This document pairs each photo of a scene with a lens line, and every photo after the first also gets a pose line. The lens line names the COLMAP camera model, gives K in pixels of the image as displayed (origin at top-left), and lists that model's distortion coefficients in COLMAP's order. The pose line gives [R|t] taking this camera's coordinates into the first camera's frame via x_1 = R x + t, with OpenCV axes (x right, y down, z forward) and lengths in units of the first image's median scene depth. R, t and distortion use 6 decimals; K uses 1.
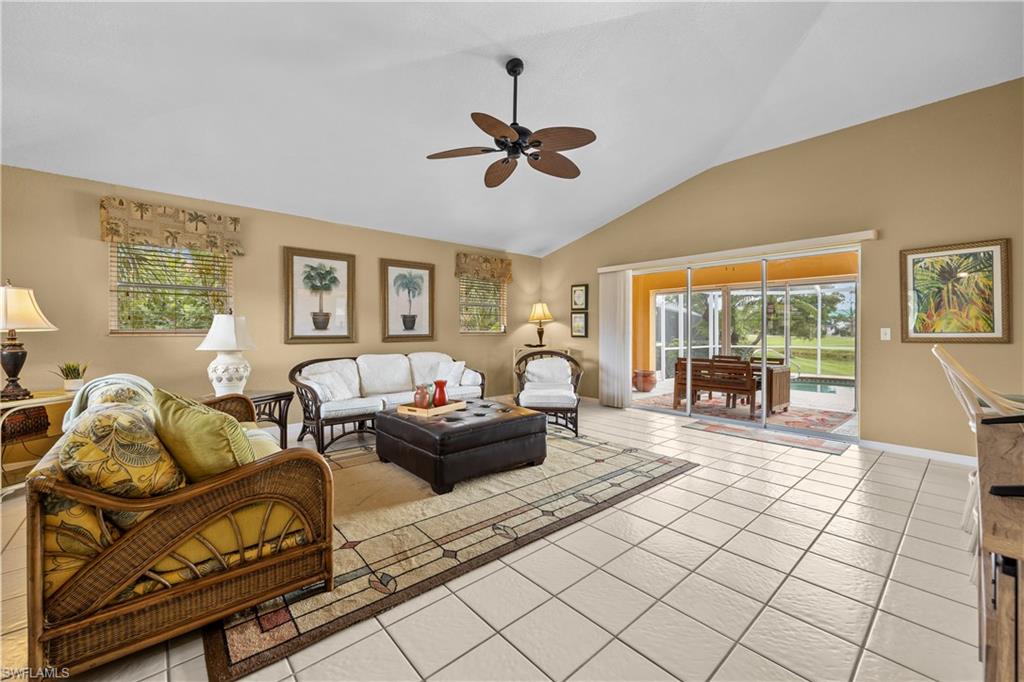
lens RADIAL K [[403.9, 0, 516.9], [0, 403.9, 335.0], [0, 0, 1]] dist [-0.000402, 0.000047]
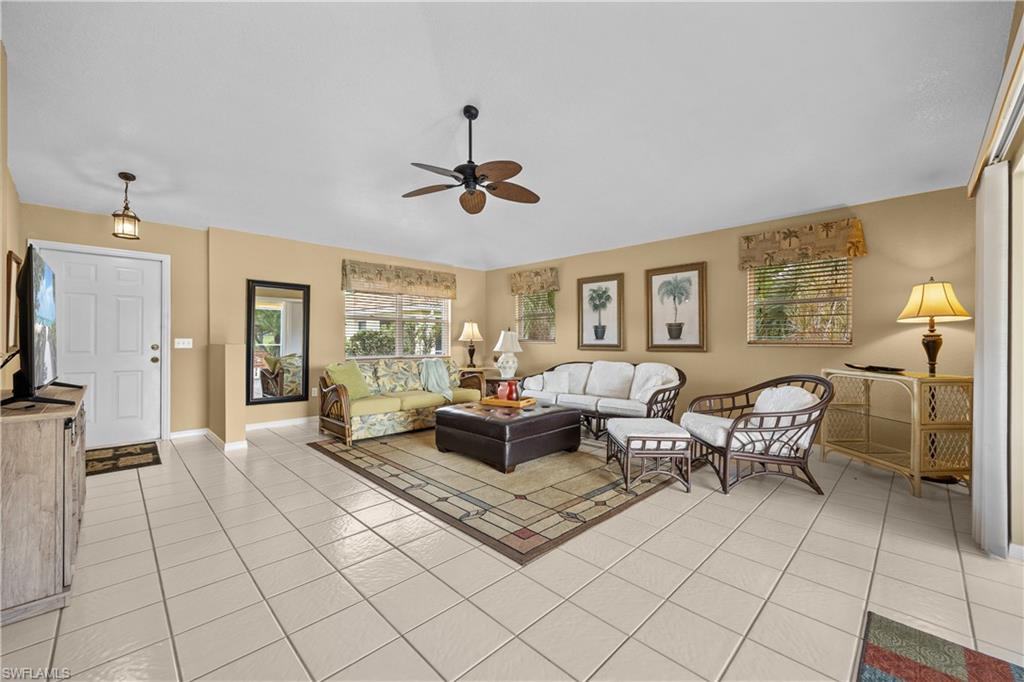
lens RADIAL K [[403.9, 0, 516.9], [0, 403.9, 335.0], [0, 0, 1]] dist [-0.000402, 0.000047]
pose [[0.067842, -0.011693, -0.997628, 0.740181], [-0.009713, 0.999876, -0.012380, -0.008404], [0.997649, 0.010530, 0.067720, 0.665779]]
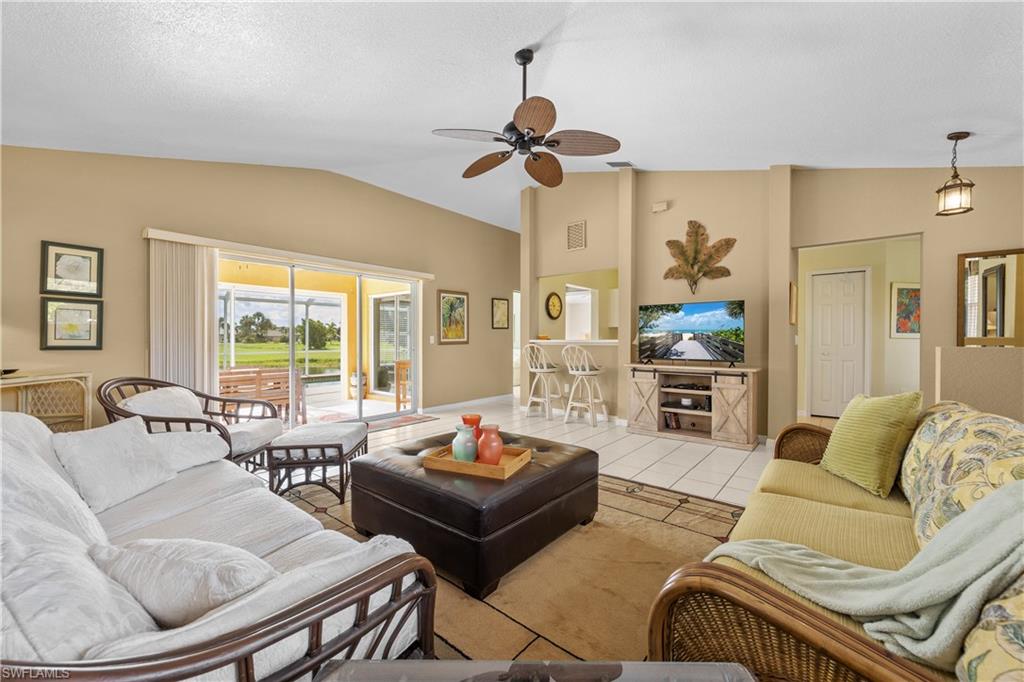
lens RADIAL K [[407.6, 0, 512.0], [0, 407.6, 341.0], [0, 0, 1]] dist [-0.000722, -0.000058]
pose [[-0.158942, -0.007712, 0.987258, -0.596613], [0.009100, 0.999916, 0.009276, -0.006920], [-0.987246, 0.010459, -0.158858, 0.746924]]
